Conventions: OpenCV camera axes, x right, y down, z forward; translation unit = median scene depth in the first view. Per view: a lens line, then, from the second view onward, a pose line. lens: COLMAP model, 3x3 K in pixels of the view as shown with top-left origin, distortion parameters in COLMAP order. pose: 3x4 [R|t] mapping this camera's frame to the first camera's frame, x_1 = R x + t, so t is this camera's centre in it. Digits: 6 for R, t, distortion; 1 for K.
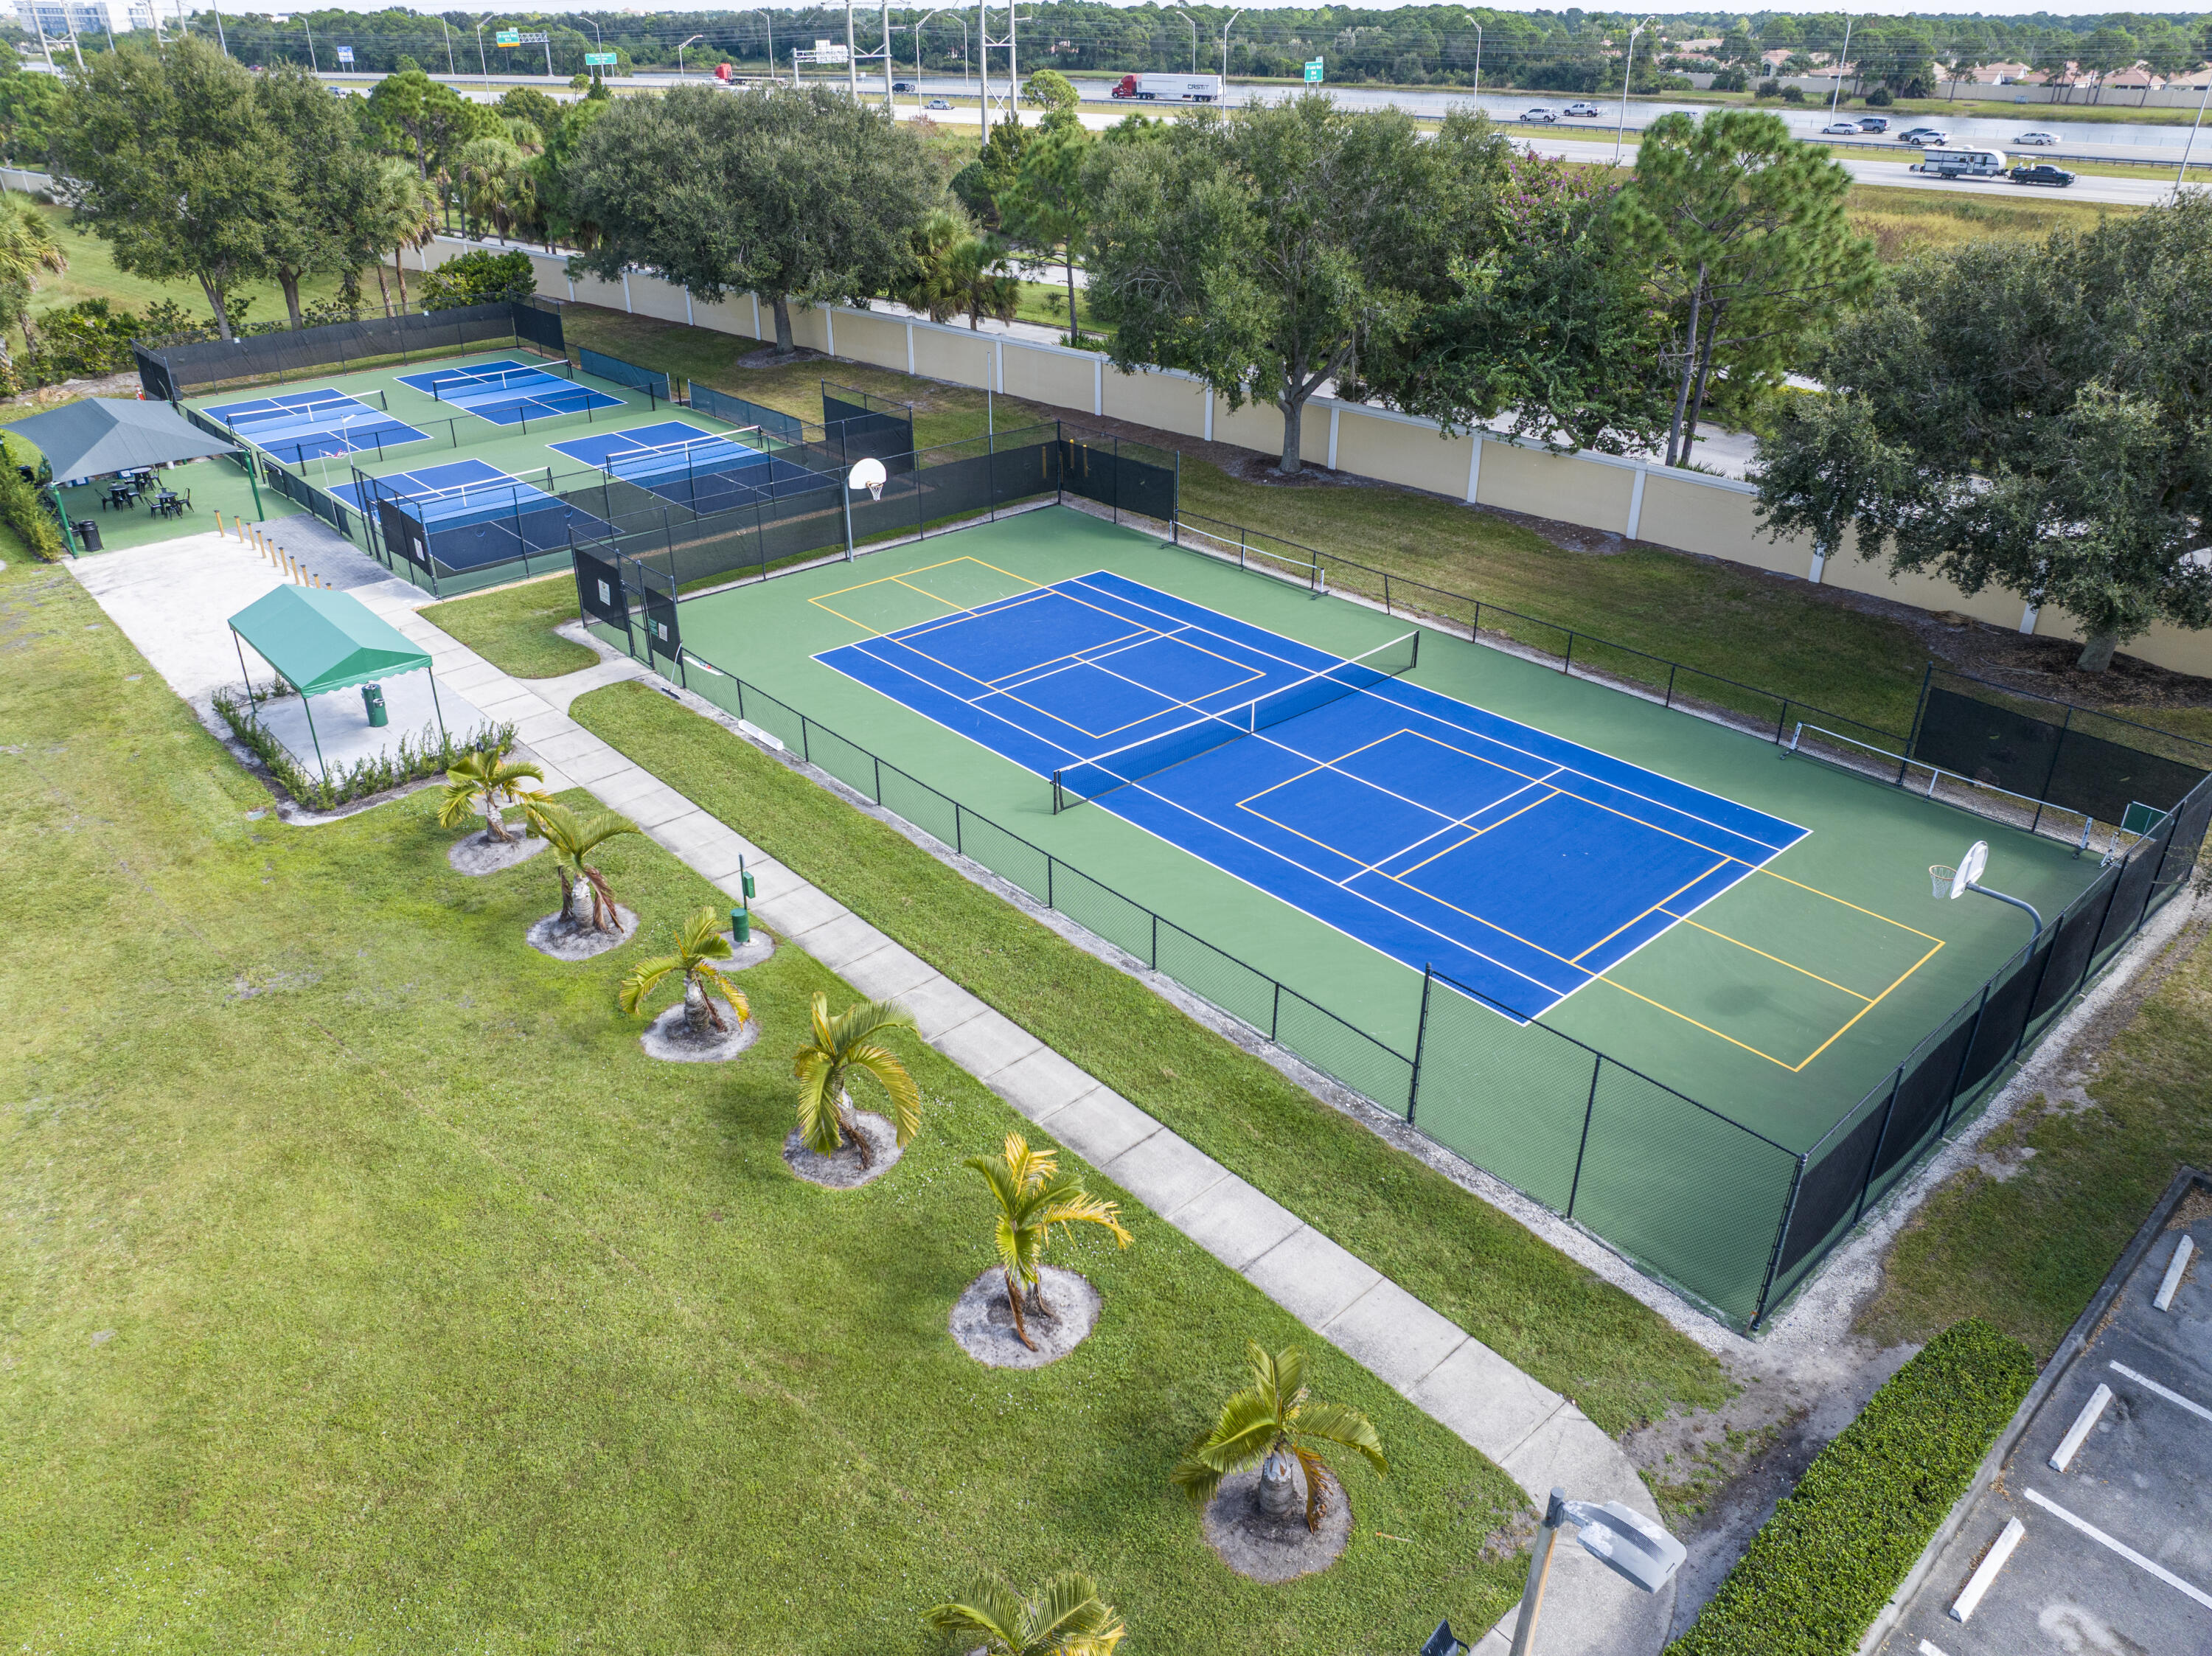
lens RADIAL K [[1568.2, 0, 1103.5], [0, 1568.2, 801.6], [0, 0, 1]] dist [-0.037550, 0.002252]
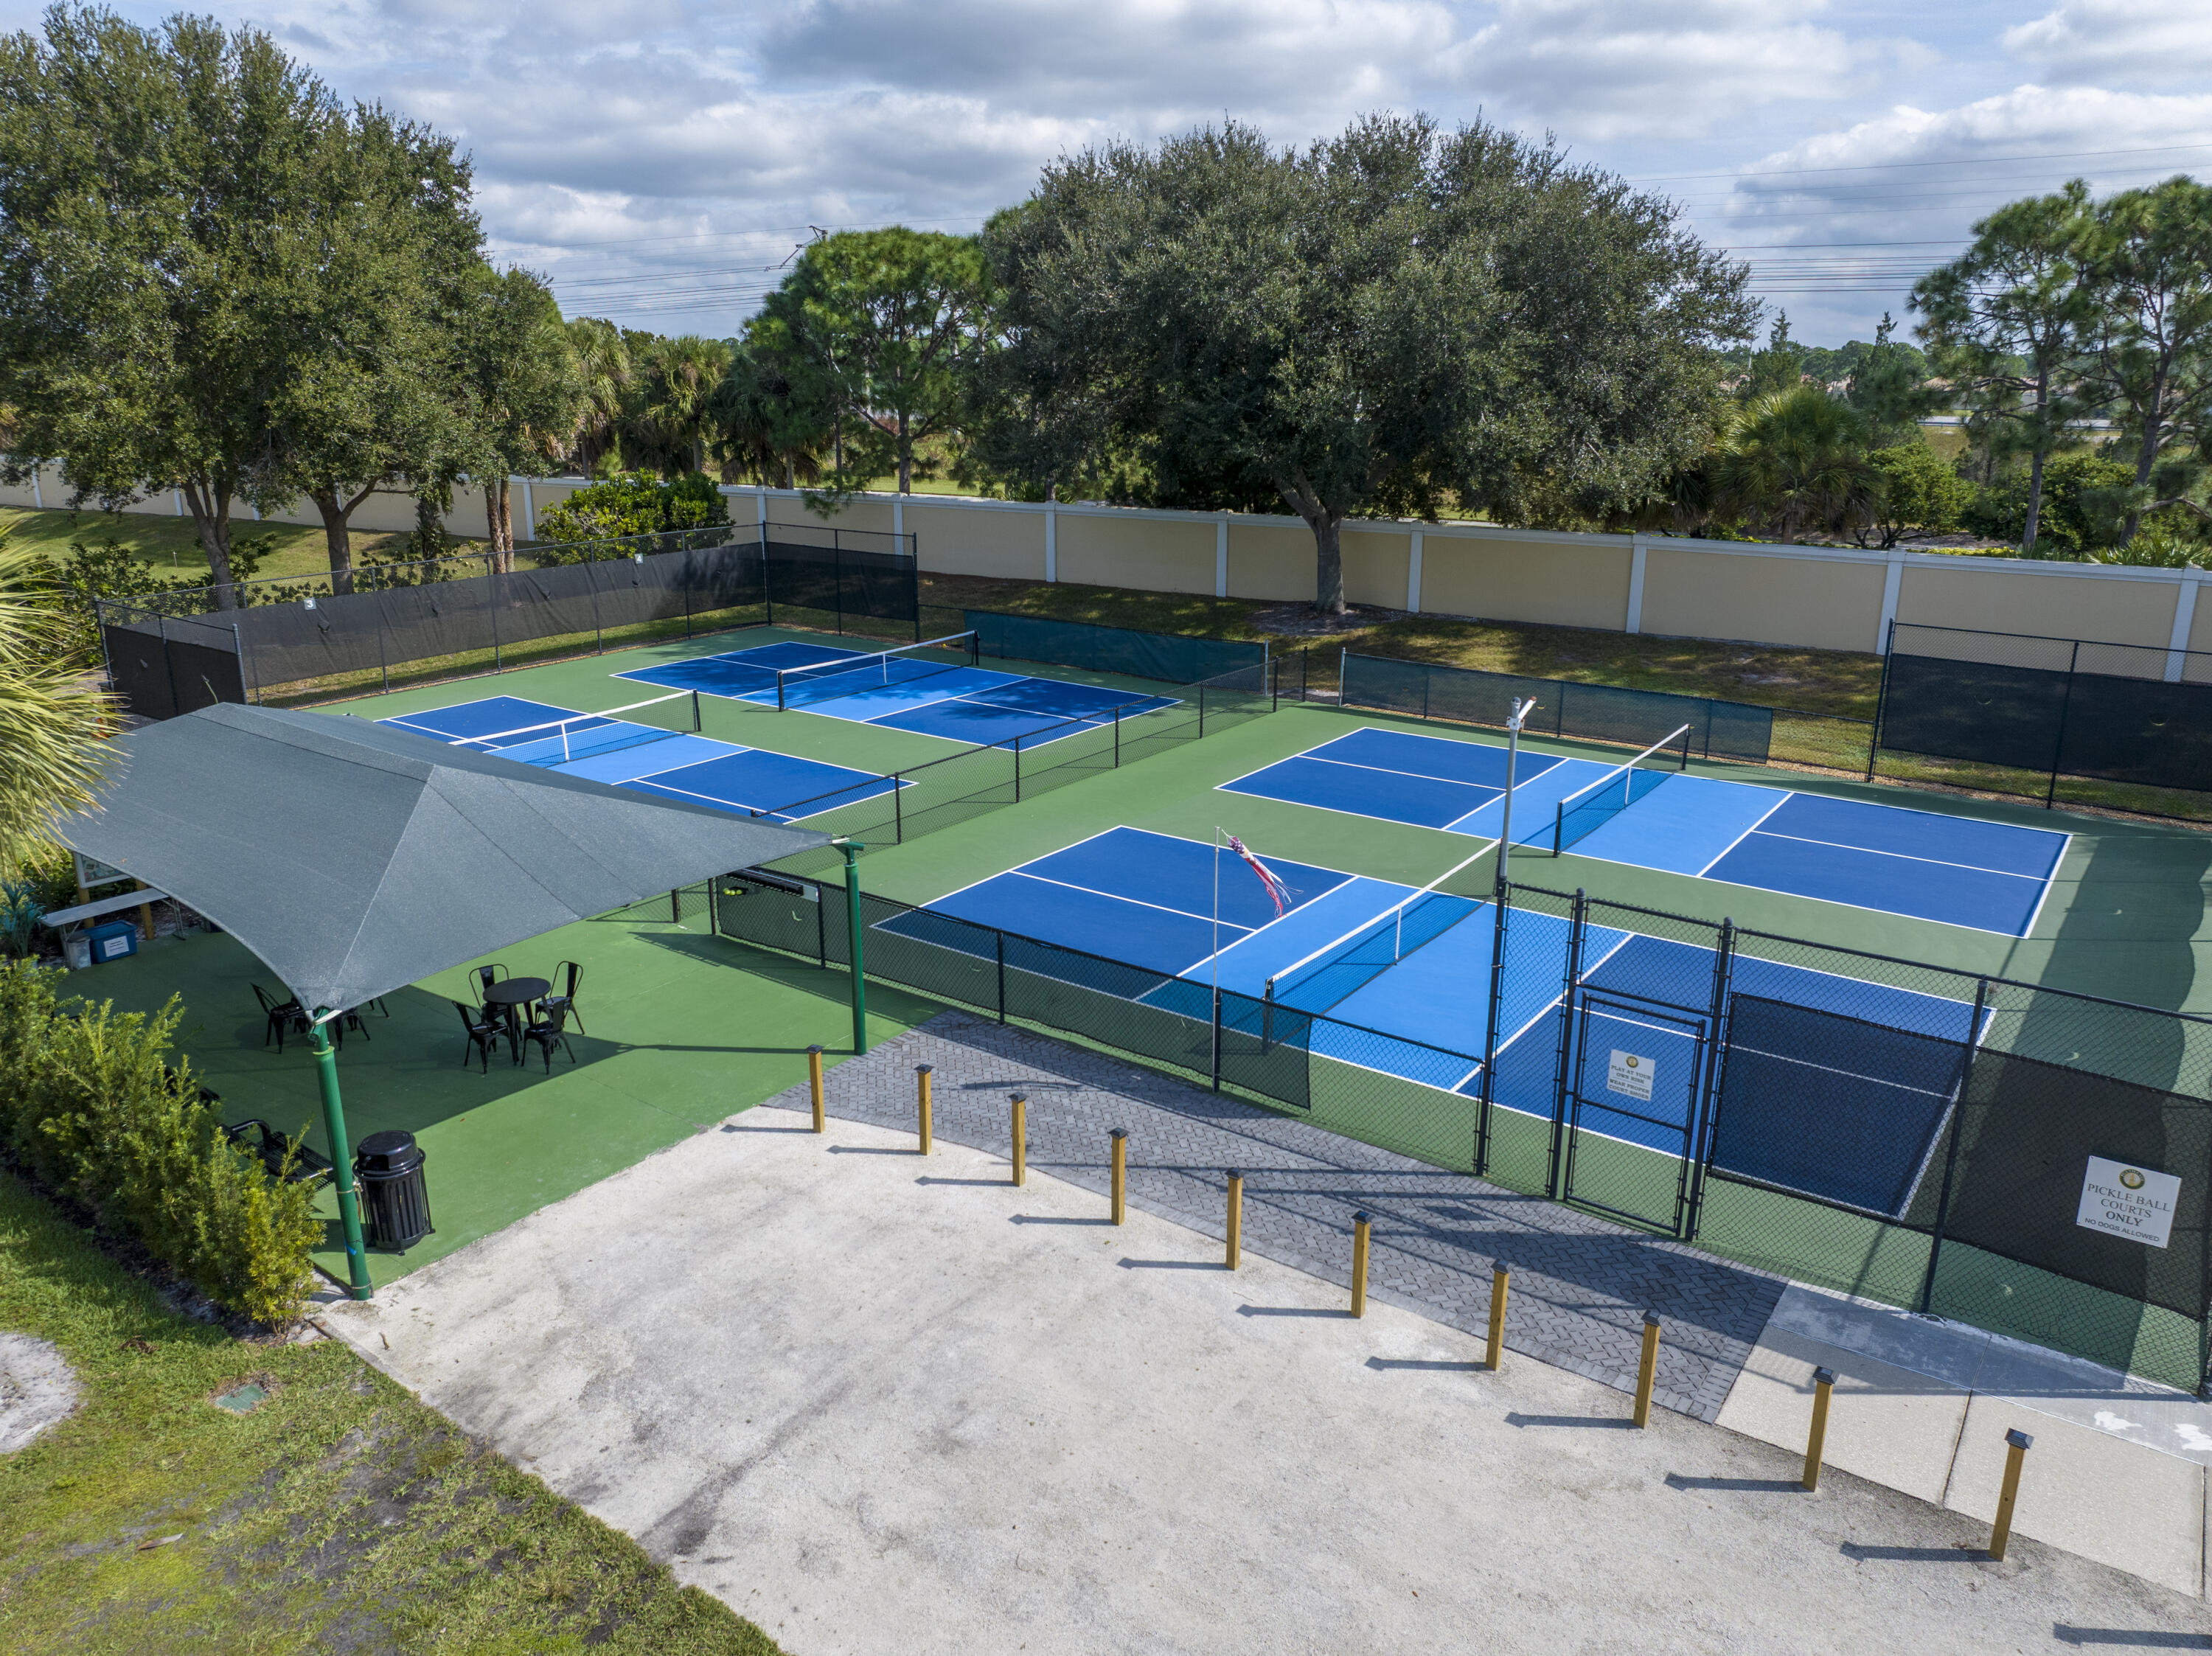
lens RADIAL K [[1557.2, 0, 1103.5], [0, 1557.2, 816.5], [0, 0, 1]] dist [-0.037569, 0.000997]
pose [[0.978012, -0.059517, 0.199874, -0.760986], [0.096133, 0.979174, -0.178822, -0.228792], [-0.185068, 0.194105, 0.963366, 0.922204]]
